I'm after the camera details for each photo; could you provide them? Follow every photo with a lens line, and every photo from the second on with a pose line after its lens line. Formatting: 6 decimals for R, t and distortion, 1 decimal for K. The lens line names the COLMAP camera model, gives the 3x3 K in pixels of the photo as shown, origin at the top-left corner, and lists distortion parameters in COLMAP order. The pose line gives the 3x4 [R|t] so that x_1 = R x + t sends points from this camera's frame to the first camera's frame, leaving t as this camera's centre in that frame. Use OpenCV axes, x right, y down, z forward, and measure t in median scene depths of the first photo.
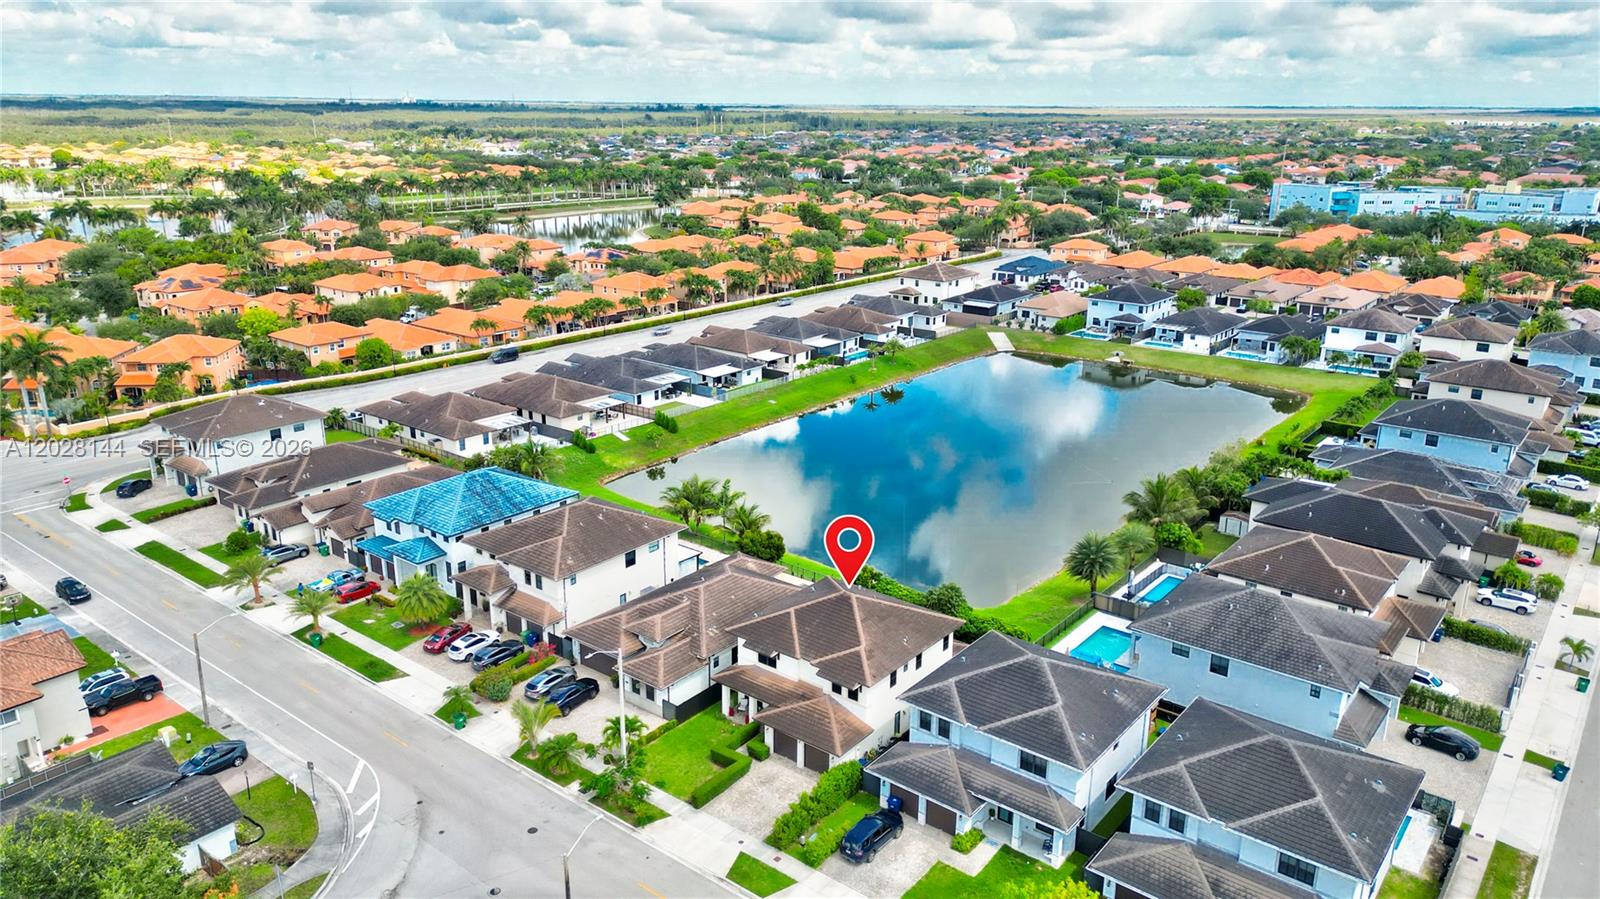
lens RADIAL K [[1108.5, 0, 800.0], [0, 1108.5, 449.5], [0, 0, 1]] dist [0.061051, -0.059847]
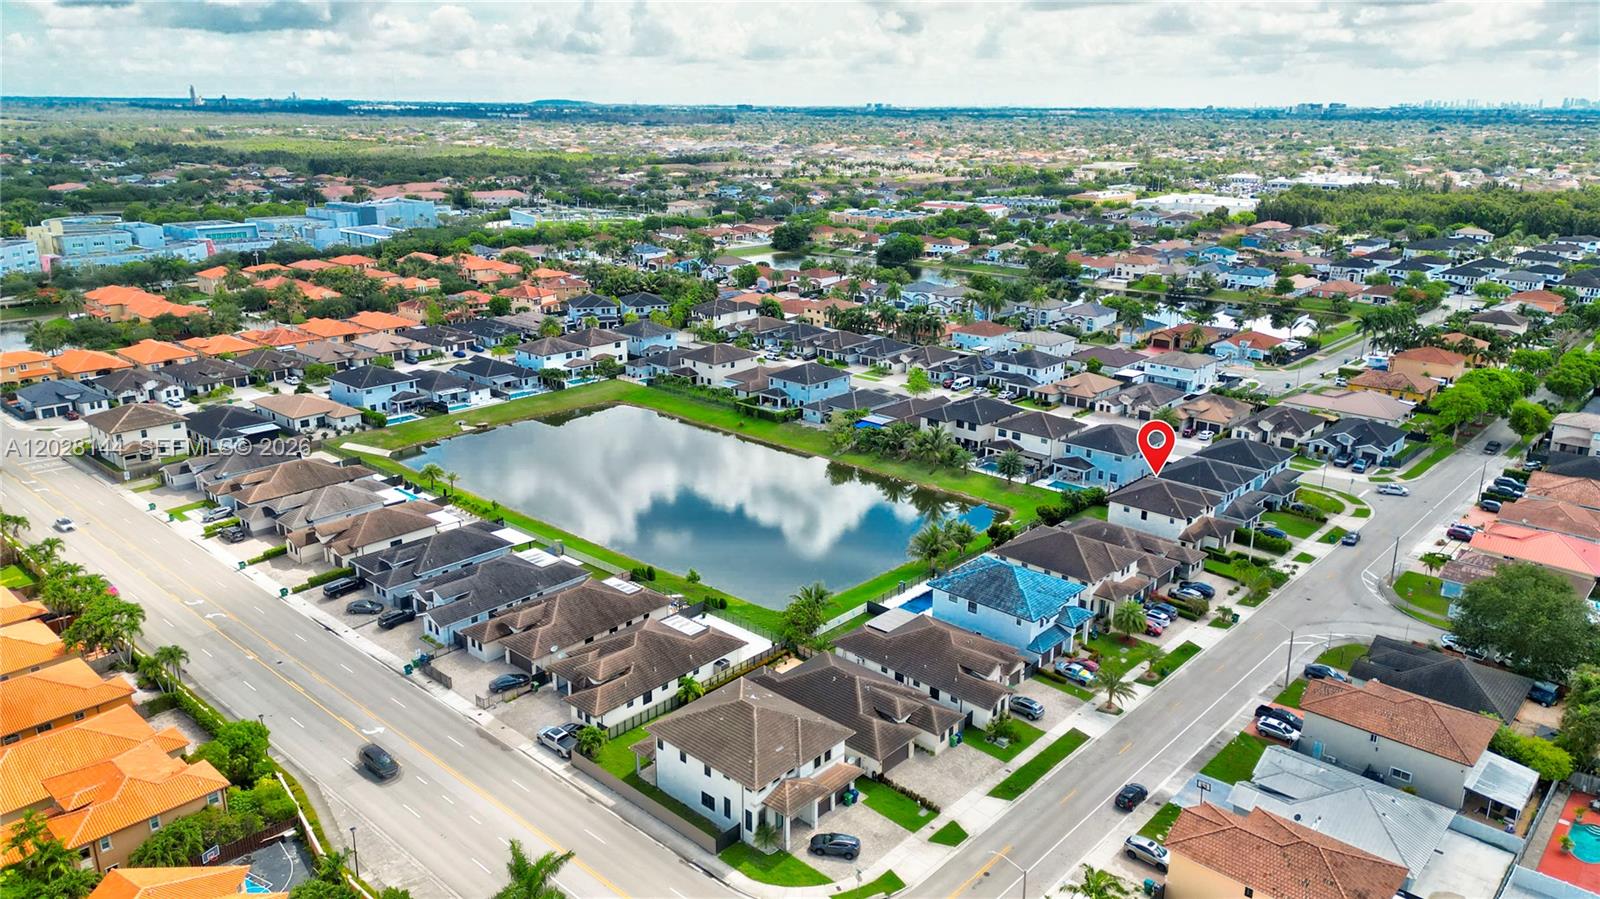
lens RADIAL K [[1107.9, 0, 800.0], [0, 1107.9, 449.5], [0, 0, 1]] dist [0.095727, -0.100250]
pose [[0.070071, -0.299448, 0.951536, -1.912357], [0.291748, 0.918325, 0.267513, -0.657028], [-0.953925, 0.258864, 0.151711, 1.290590]]
